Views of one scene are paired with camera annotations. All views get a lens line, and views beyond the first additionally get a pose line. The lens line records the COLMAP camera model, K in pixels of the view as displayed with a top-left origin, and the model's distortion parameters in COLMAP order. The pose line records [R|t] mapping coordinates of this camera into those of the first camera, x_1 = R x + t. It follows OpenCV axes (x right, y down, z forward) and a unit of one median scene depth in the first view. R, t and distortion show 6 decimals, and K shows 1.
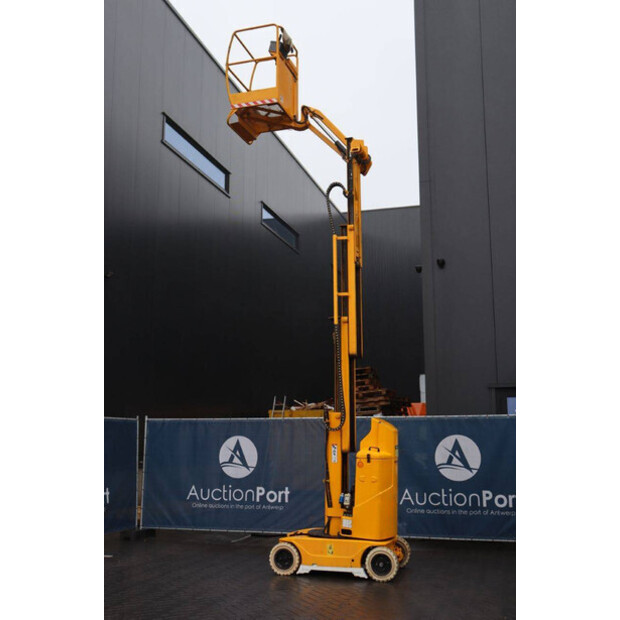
lens RADIAL K [[716.7, 0, 314.7], [0, 716.7, 302.6], [0, 0, 1]] dist [0.001276, 0.000000]
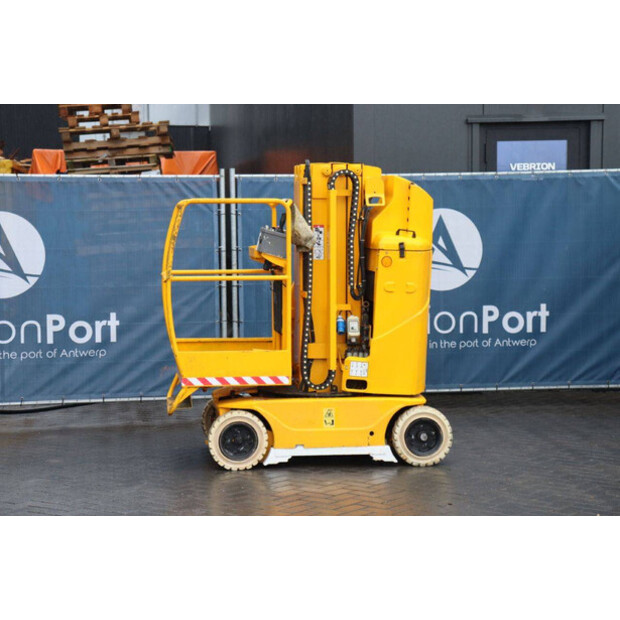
lens RADIAL K [[1408.4, 0, 314.3], [0, 1408.4, 303.3], [0, 0, 1]] dist [0.450002, 0.000000]
pose [[0.911645, -0.031099, 0.409801, -0.345320], [-0.068195, 0.971863, 0.225458, 0.018432], [-0.405282, -0.233484, 0.883873, 0.070021]]
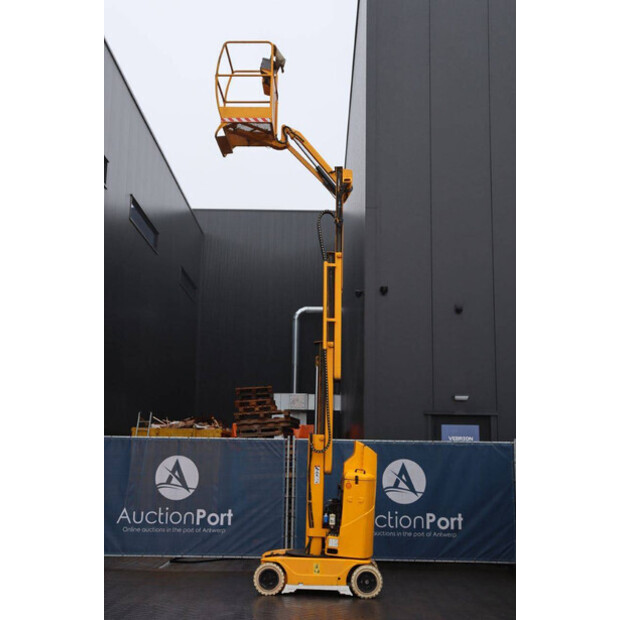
lens RADIAL K [[816.4, 0, 311.8], [0, 816.4, 304.2], [0, 0, 1]] dist [0.054737, 0.000000]
pose [[0.963278, 0.069665, 0.259311, -0.260355], [-0.068851, 0.997552, -0.012230, -0.016098], [-0.259528, -0.006073, 0.965717, -0.110962]]
